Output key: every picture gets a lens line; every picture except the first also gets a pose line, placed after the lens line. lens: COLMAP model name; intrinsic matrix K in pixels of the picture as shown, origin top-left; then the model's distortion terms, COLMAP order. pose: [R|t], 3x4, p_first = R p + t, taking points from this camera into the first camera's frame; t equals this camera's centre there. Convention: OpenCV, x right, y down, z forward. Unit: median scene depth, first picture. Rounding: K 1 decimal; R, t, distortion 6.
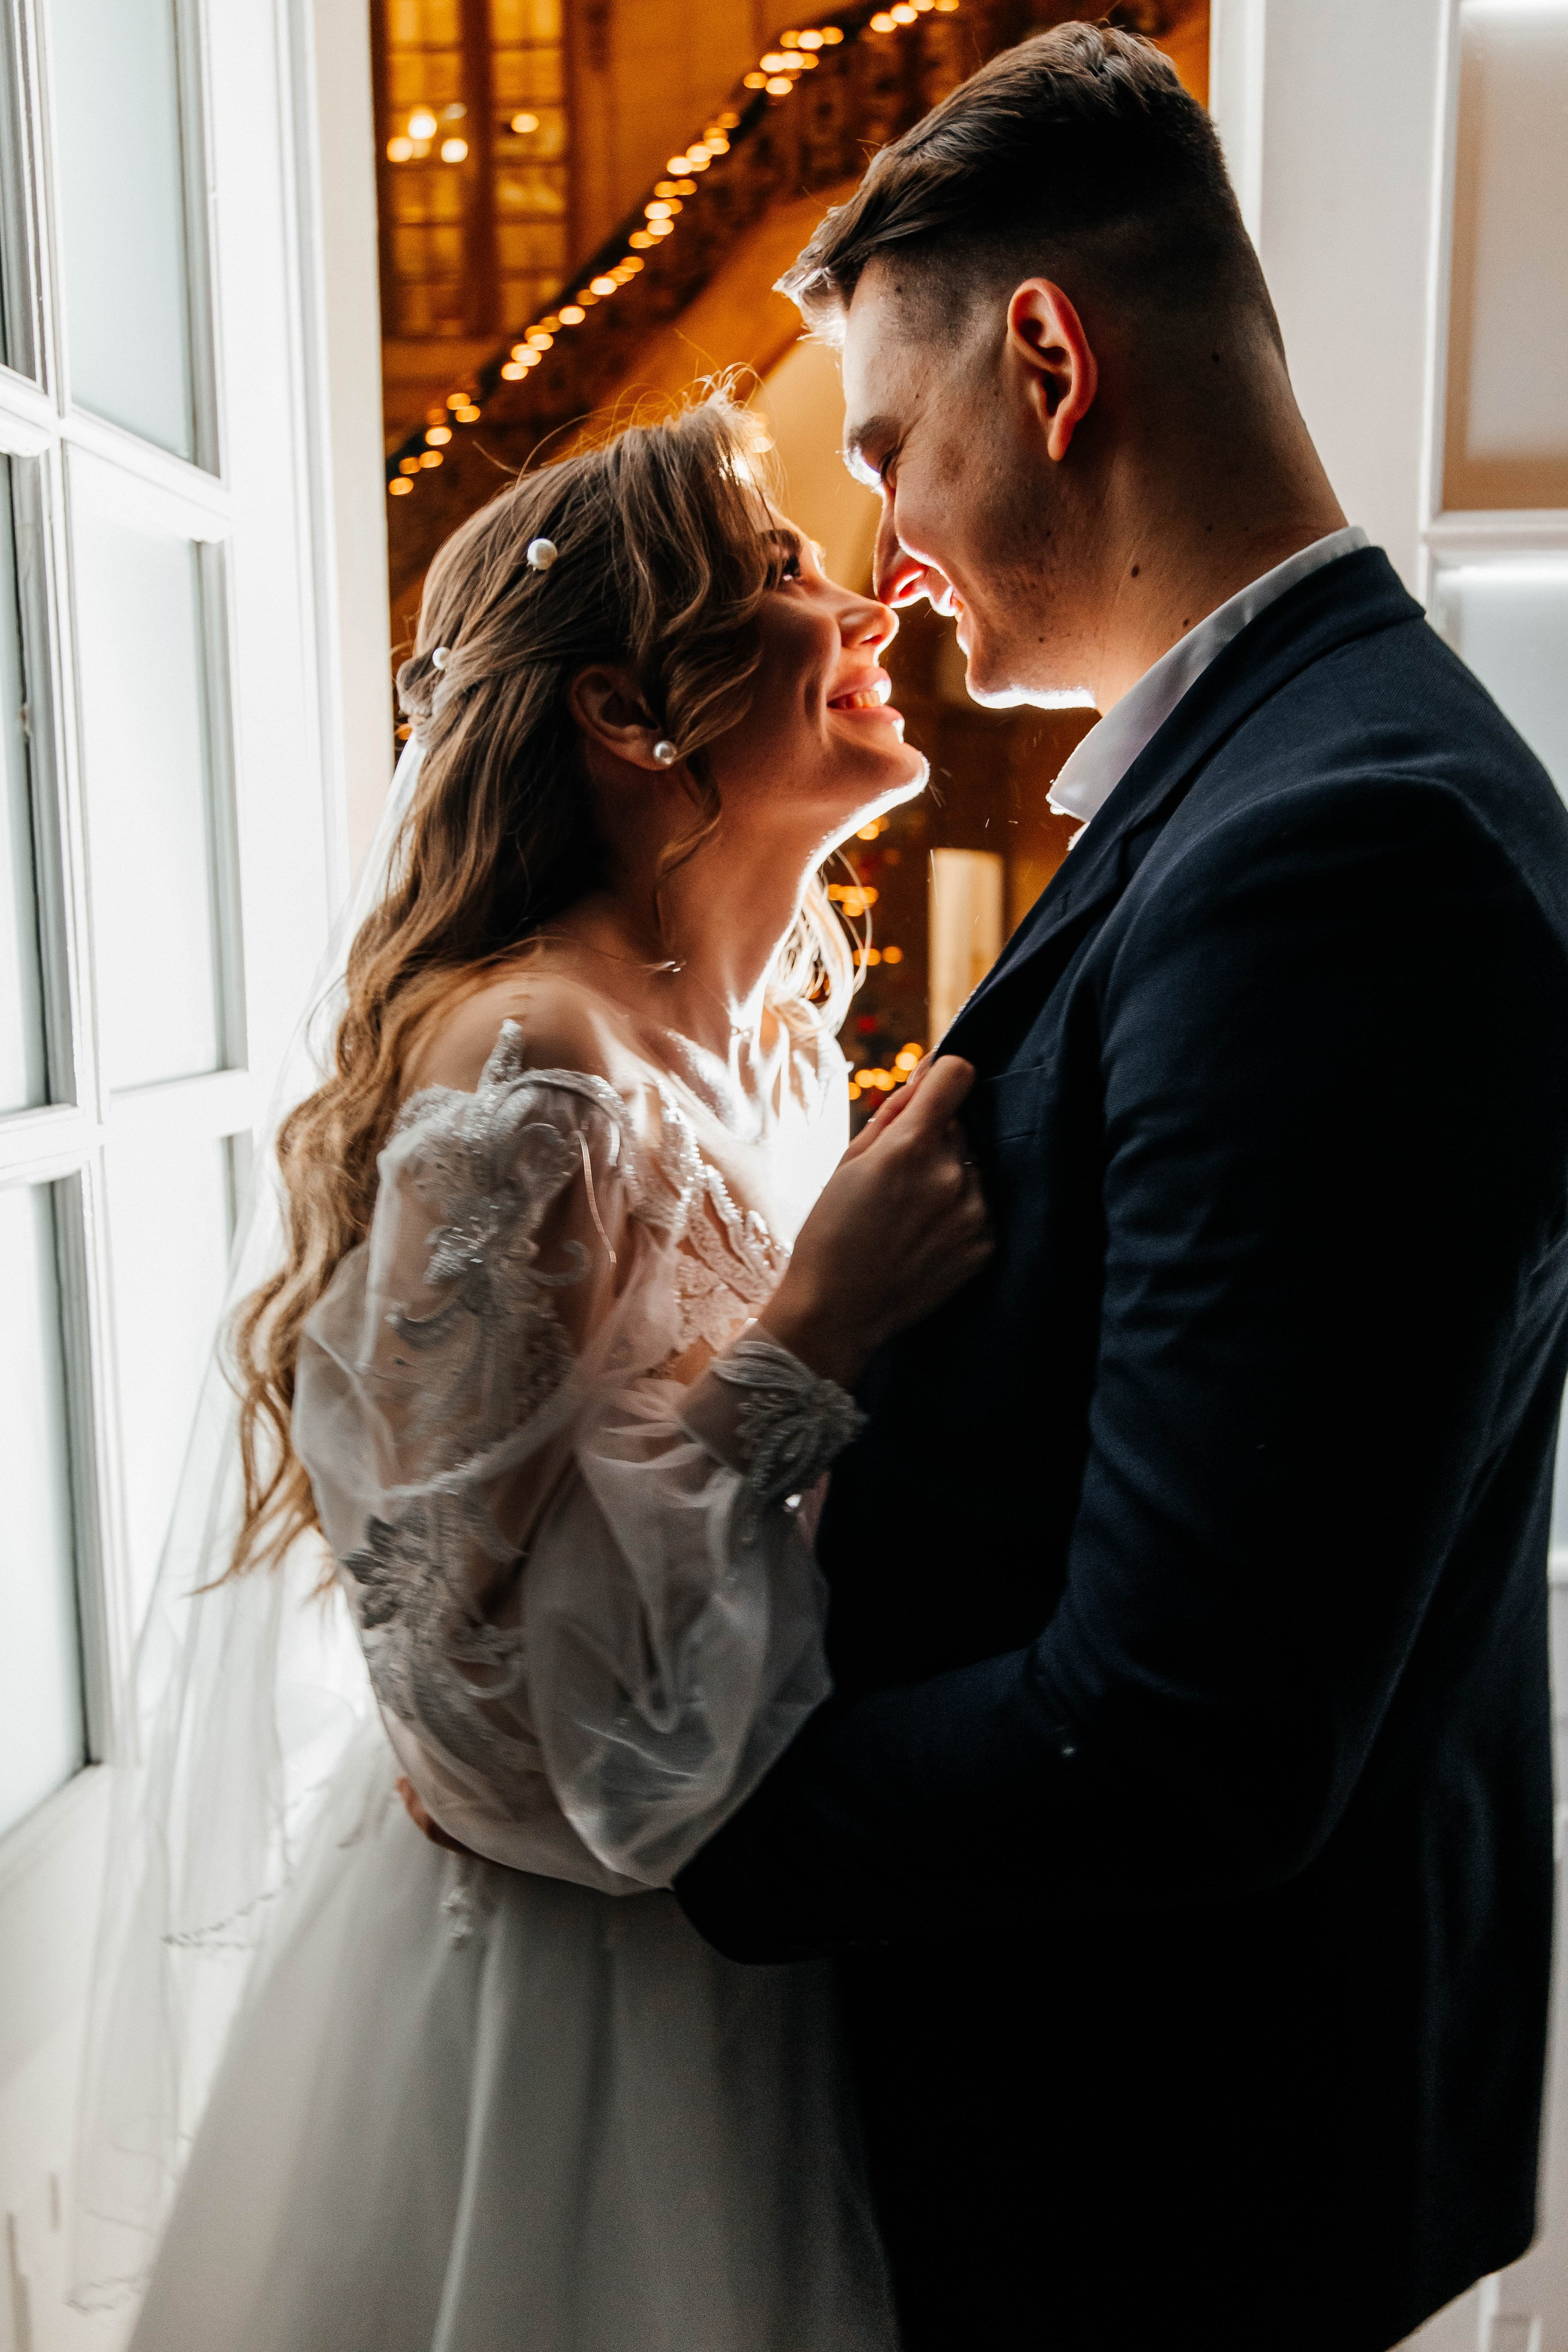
lens RADIAL K [[1839.5, 0, 796.1], [0, 1839.5, 1184.6], [0, 0, 1]] dist [-0.002323, 0.005958]
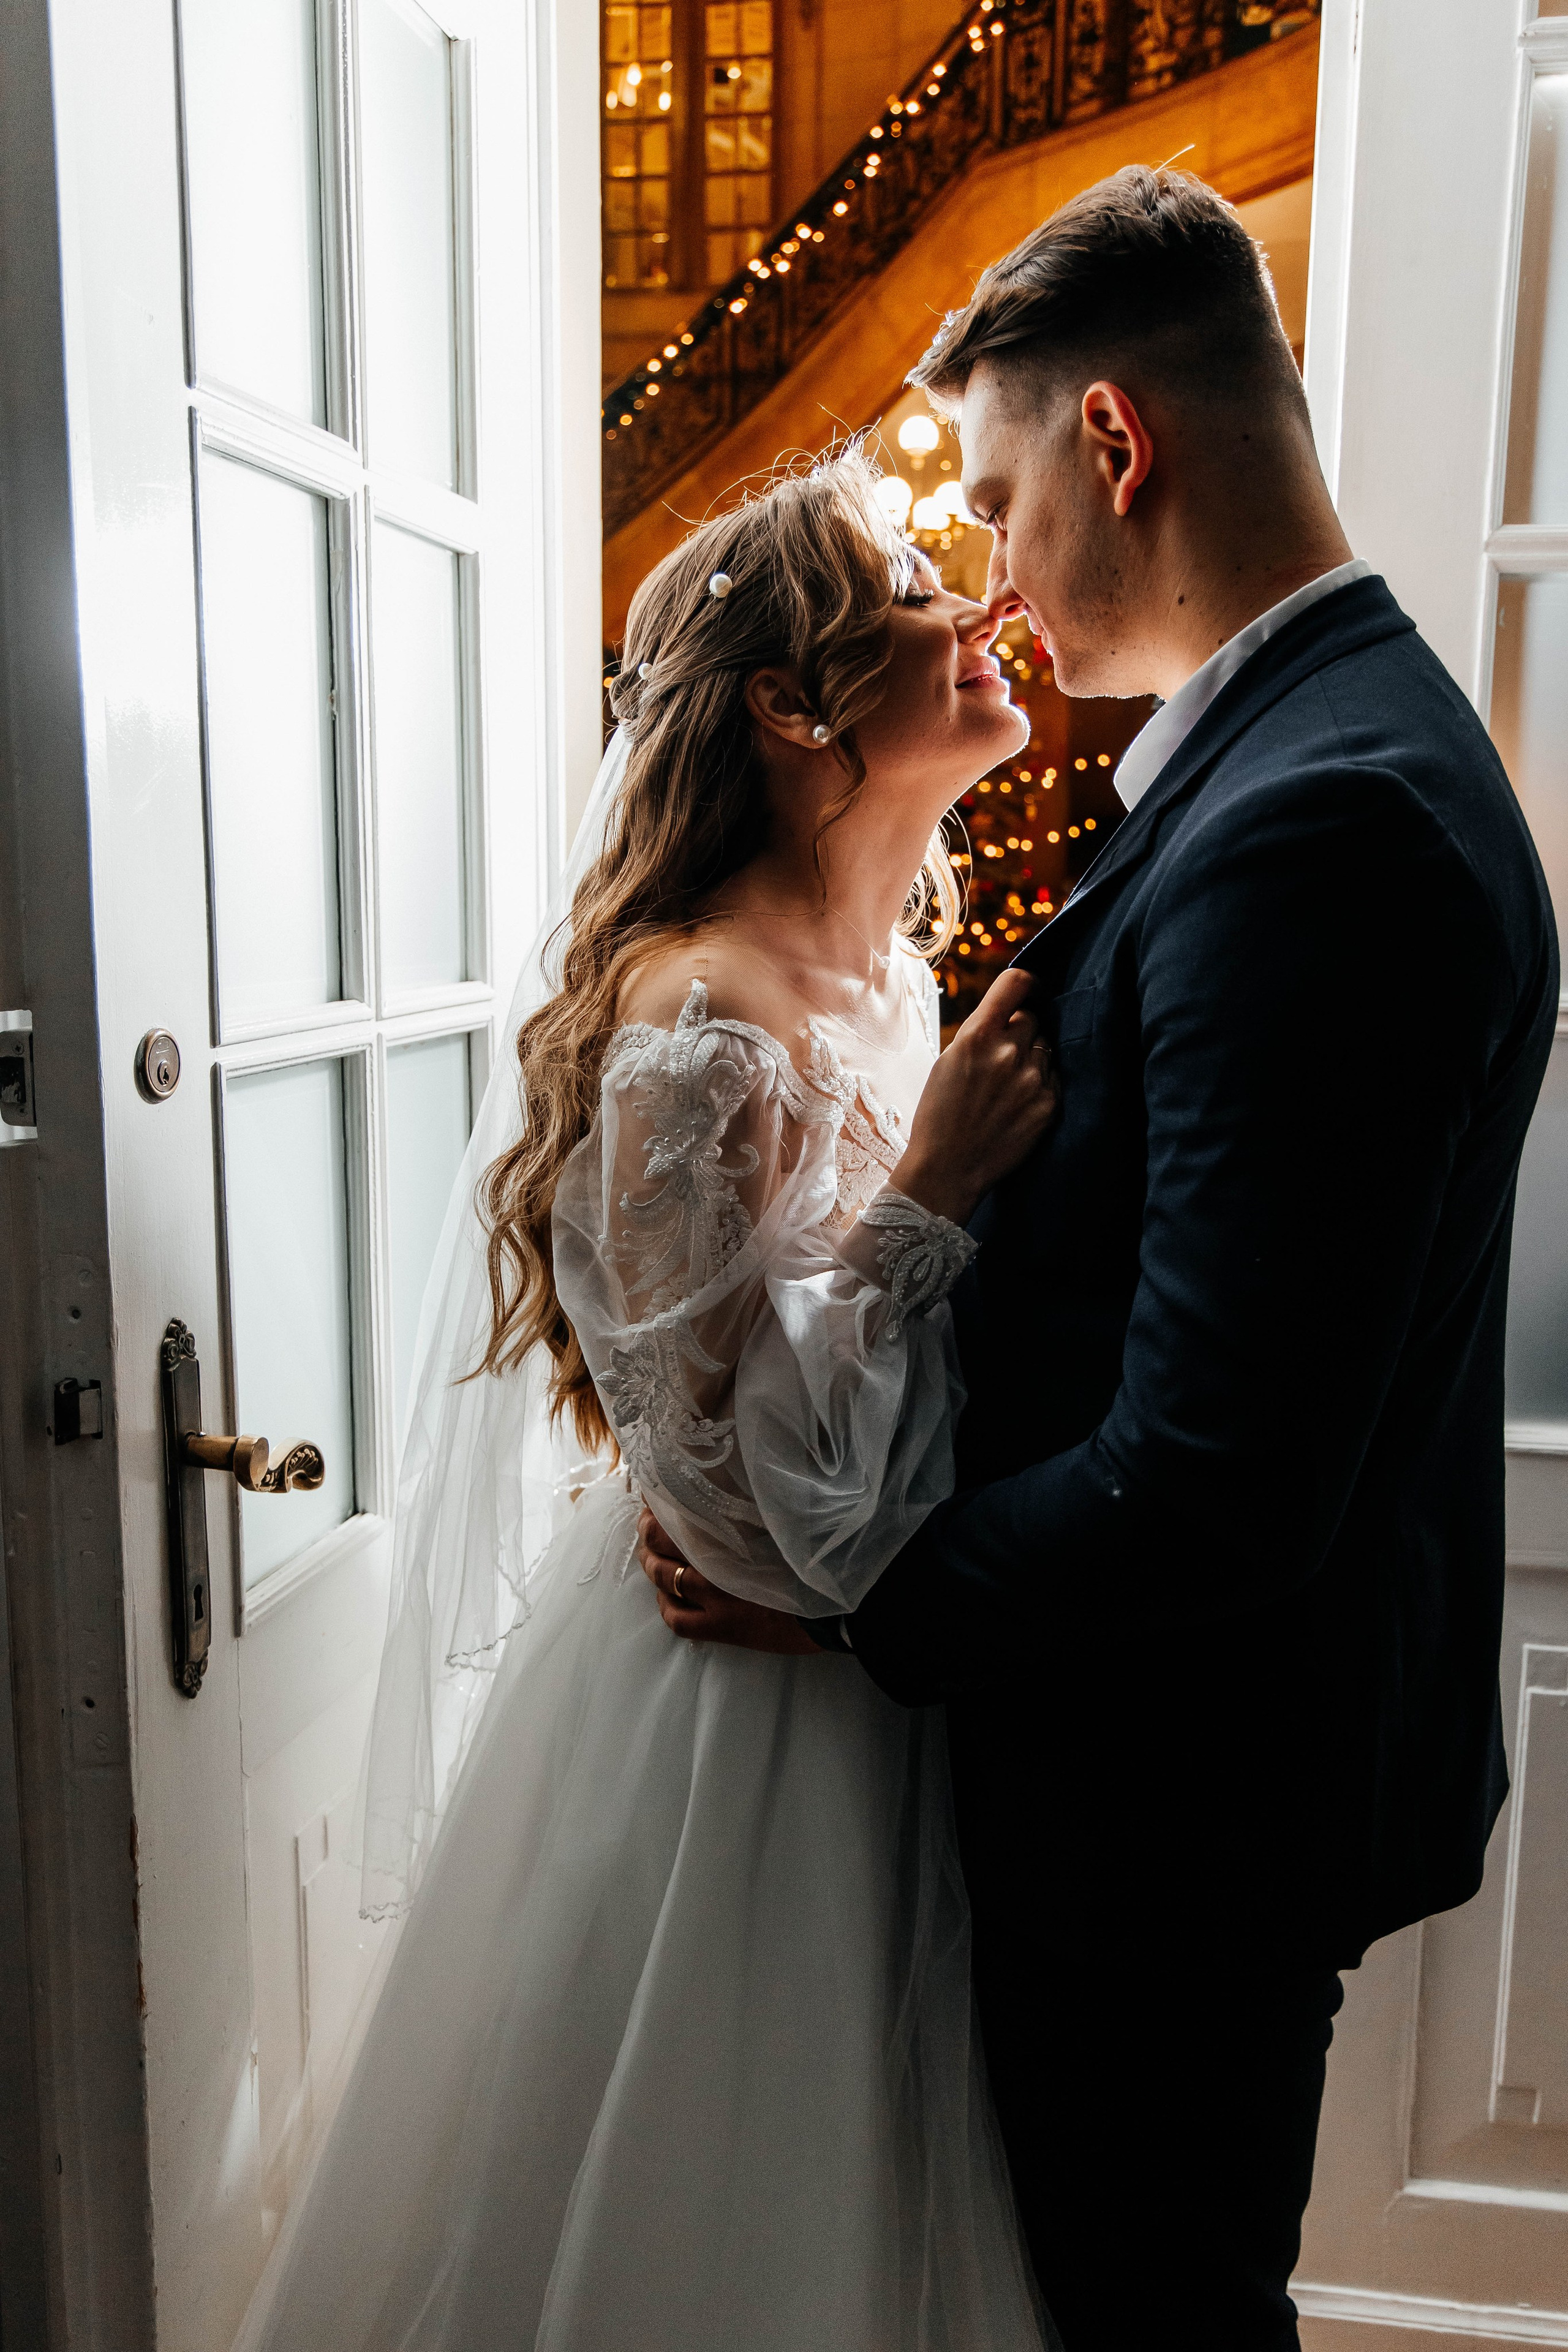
lens RADIAL K [[1859.7, 0, 784.0], [0, 1859.7, 1176.0], [0, 0, 1]] dist [0.427763, -0.989101]
pose [[0.993469, 0.014688, -0.113153, 0.054763], [-0.012577, 0.999734, 0.019354, 0.046323], [0.113408, -0.017805, 0.993389, -0.372825]]
